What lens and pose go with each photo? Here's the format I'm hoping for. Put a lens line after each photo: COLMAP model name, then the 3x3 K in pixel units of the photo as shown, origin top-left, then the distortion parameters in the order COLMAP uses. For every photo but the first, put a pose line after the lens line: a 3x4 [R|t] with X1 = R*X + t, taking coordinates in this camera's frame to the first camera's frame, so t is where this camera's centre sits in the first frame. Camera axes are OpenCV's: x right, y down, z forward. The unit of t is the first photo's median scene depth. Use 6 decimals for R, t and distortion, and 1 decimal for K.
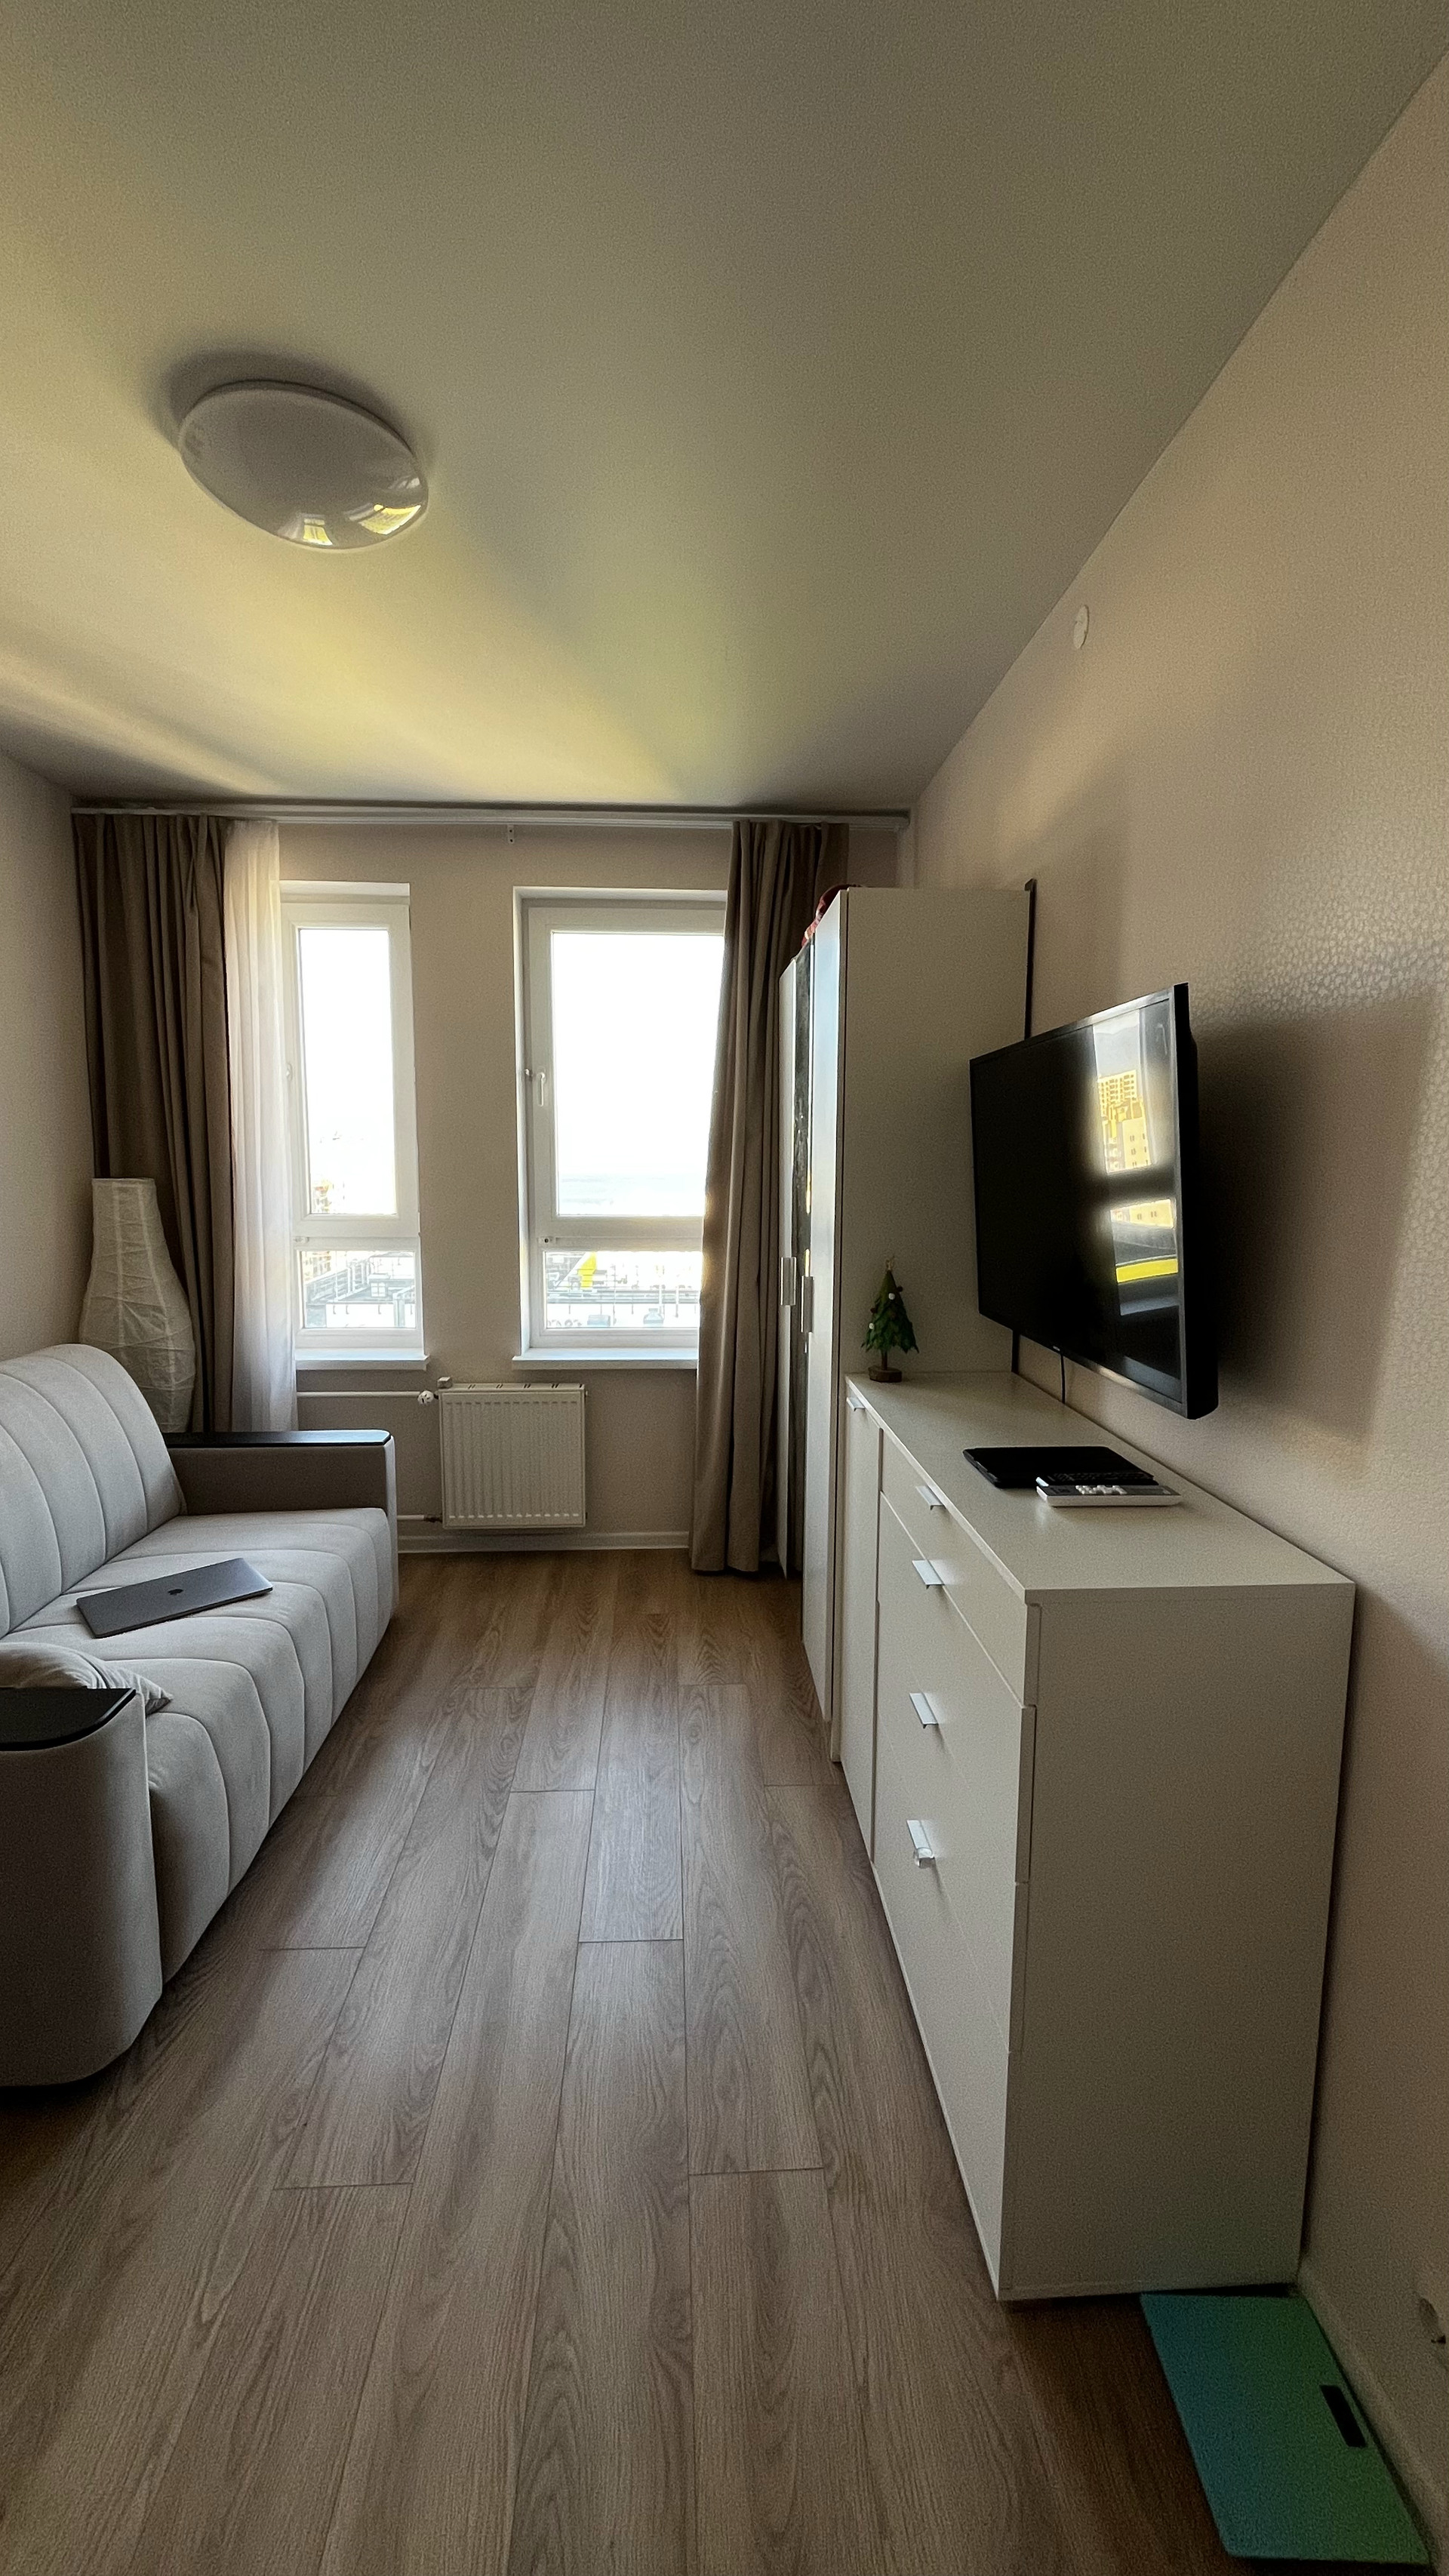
lens RADIAL K [[1038.9, 0, 725.4], [0, 1038.9, 1284.6], [0, 0, 1]] dist [-0.002288, -0.001037]
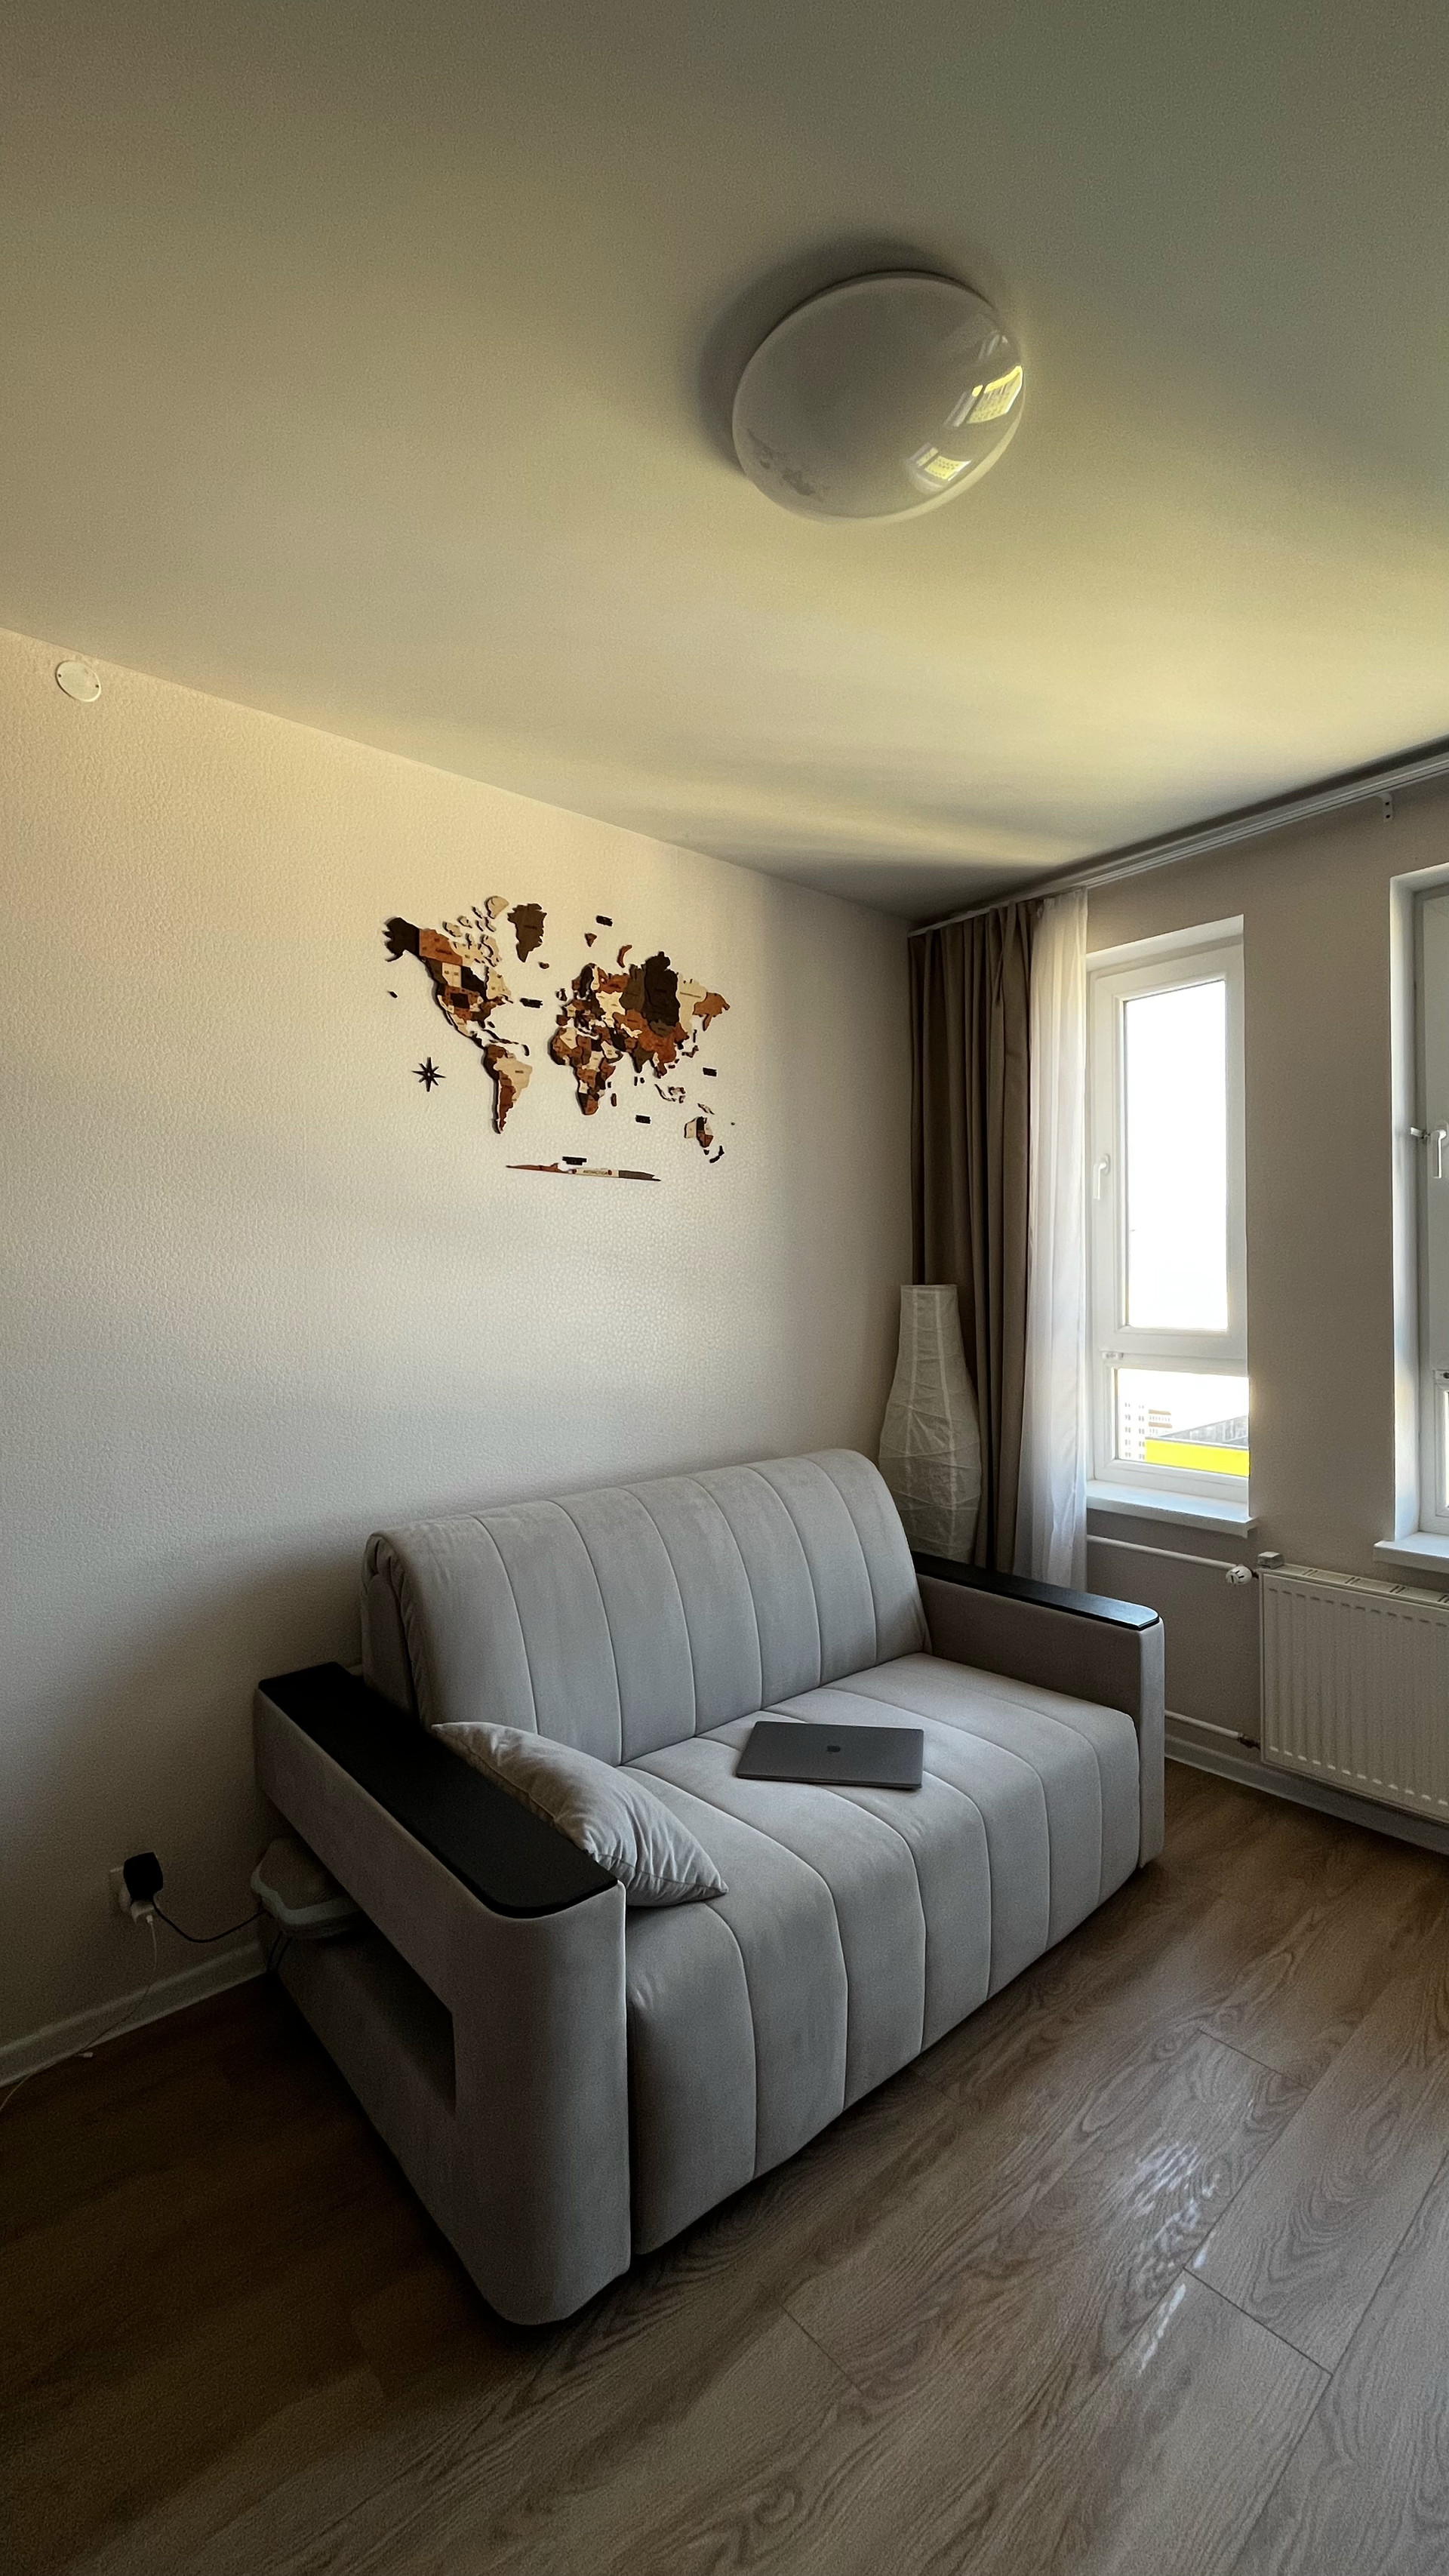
lens RADIAL K [[1038.9, 0, 723.0], [0, 1038.9, 1282.0], [0, 0, 1]] dist [-0.002288, -0.001037]
pose [[0.613563, -0.003634, -0.789637, 0.080585], [-0.077702, 0.994858, -0.064955, -0.025543], [0.785813, 0.101211, 0.610126, 0.243893]]
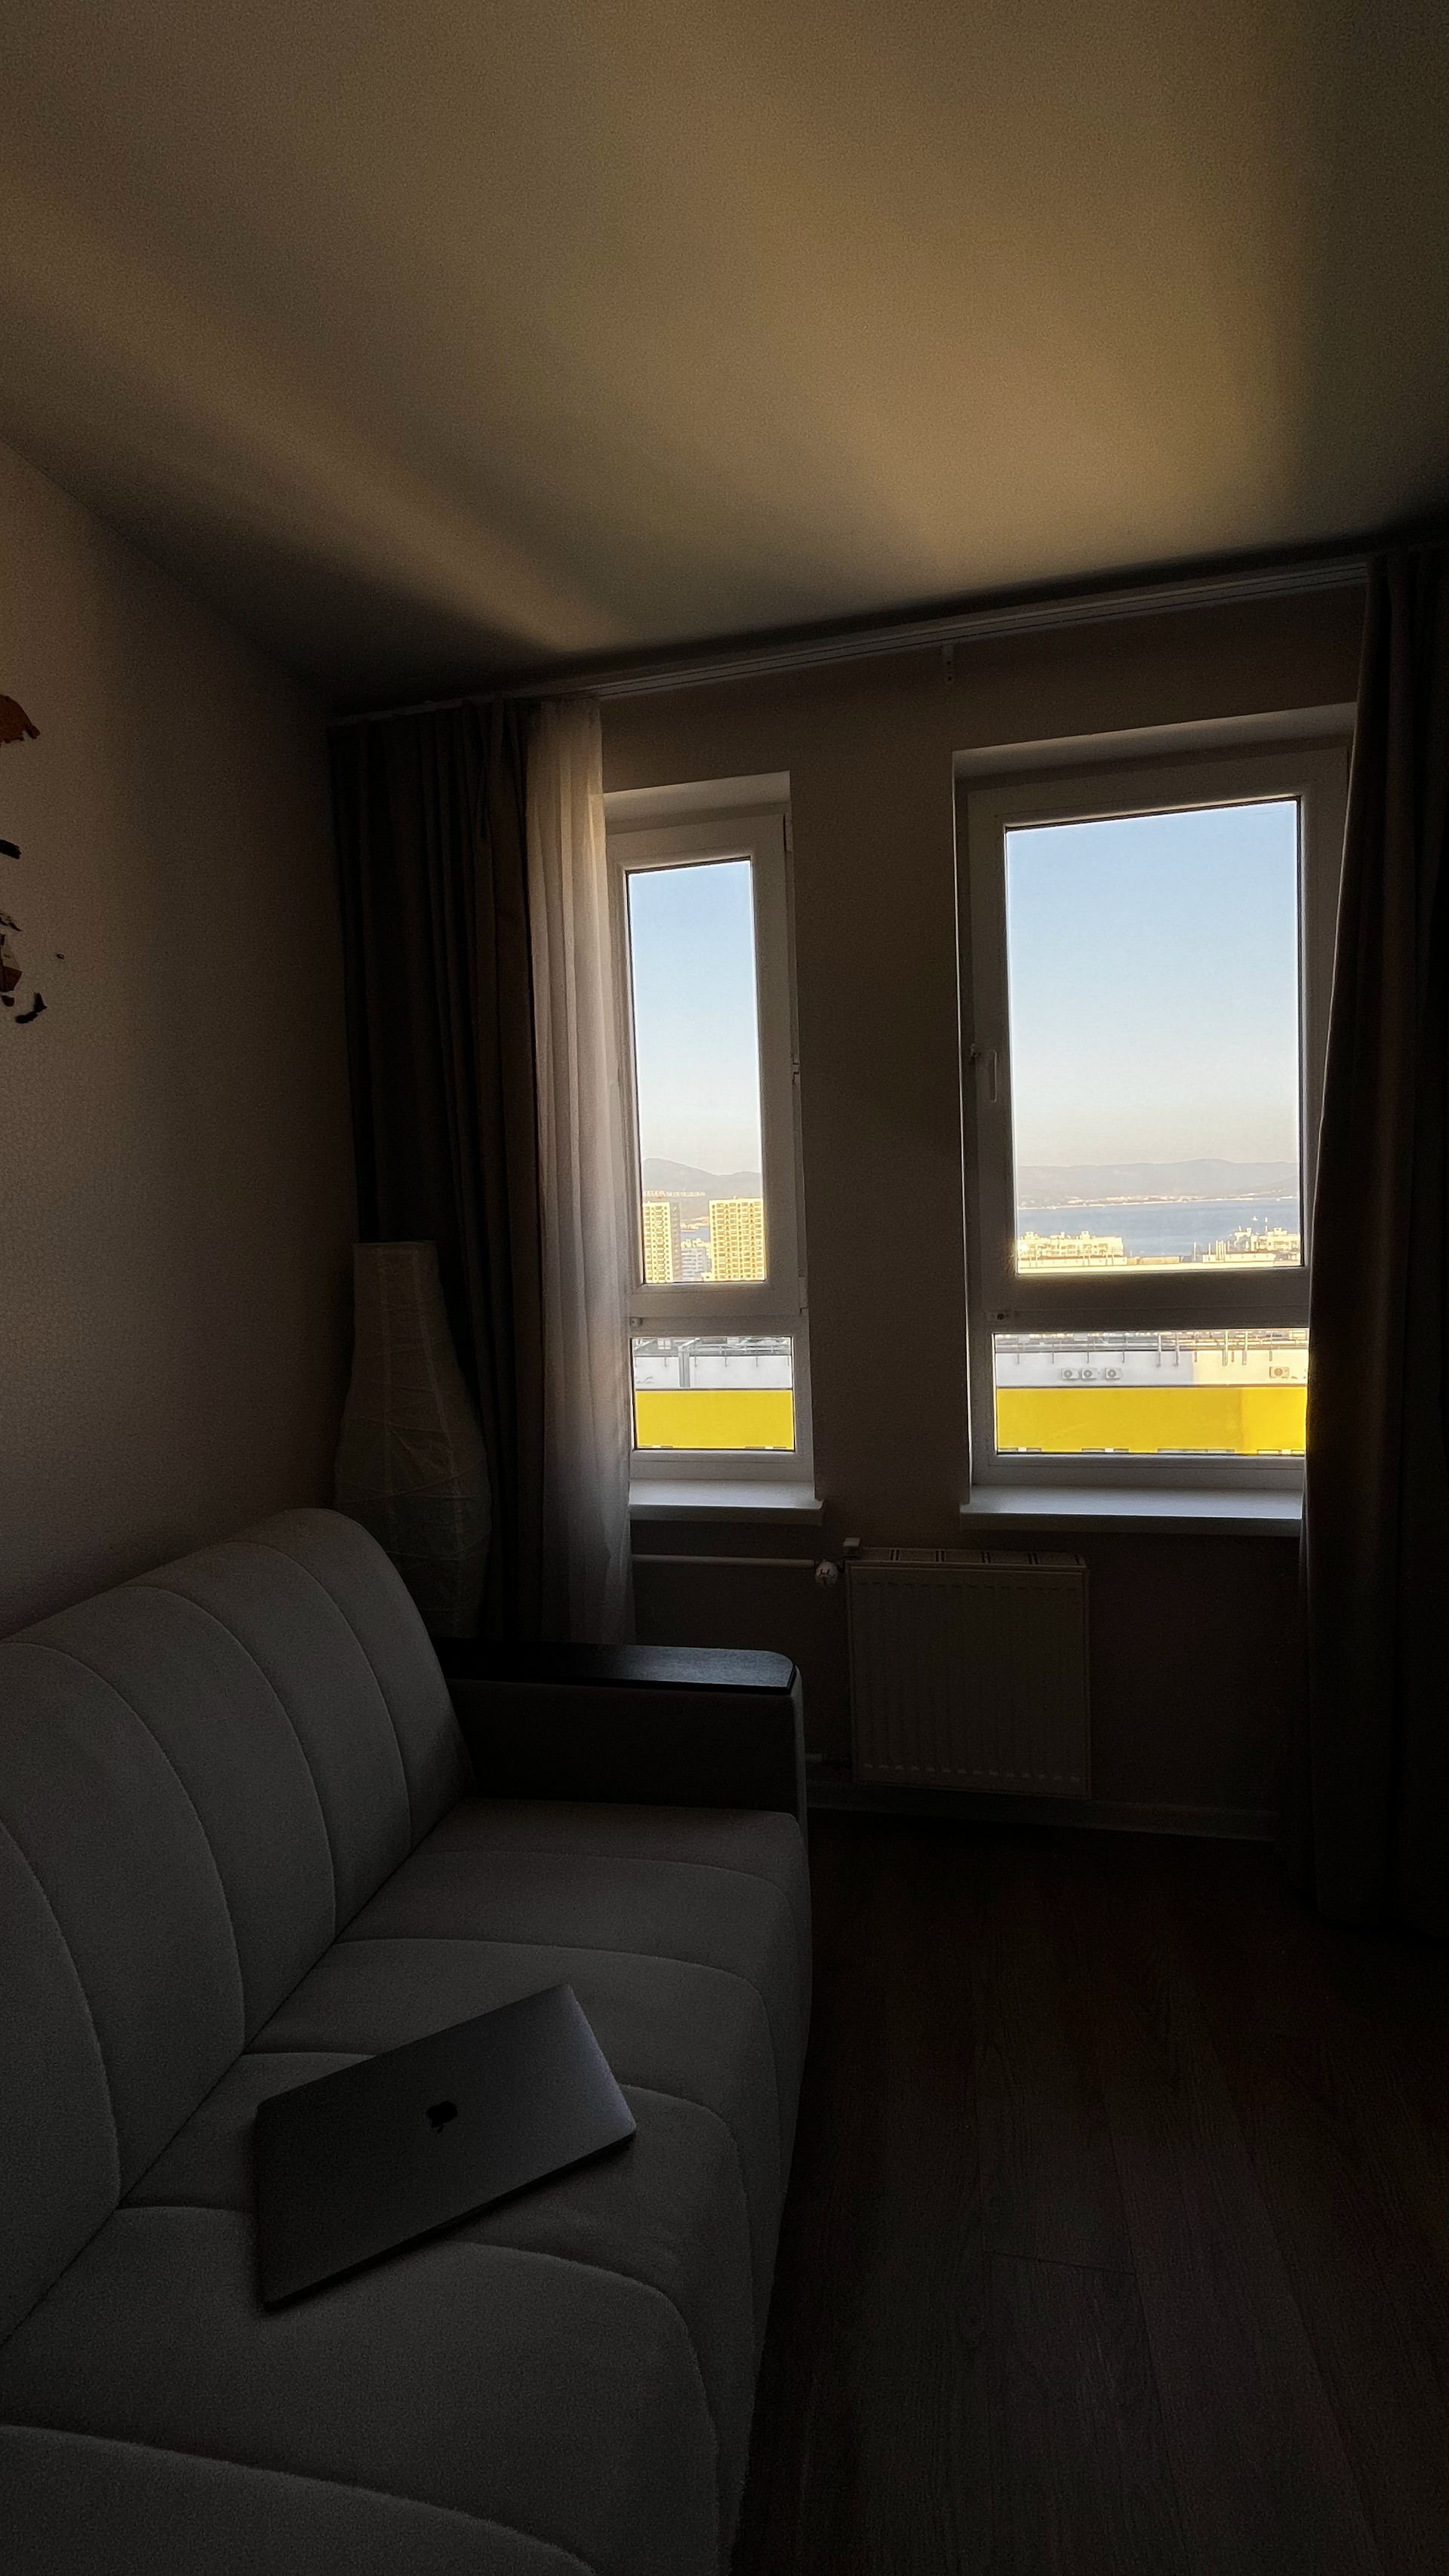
lens RADIAL K [[1038.9, 0, 725.6], [0, 1038.9, 1281.3], [0, 0, 1]] dist [-0.002288, -0.001037]
pose [[0.966201, -0.026694, -0.256405, -0.195025], [0.014208, 0.998627, -0.050429, -0.038893], [0.257399, 0.045082, 0.965253, 0.398792]]
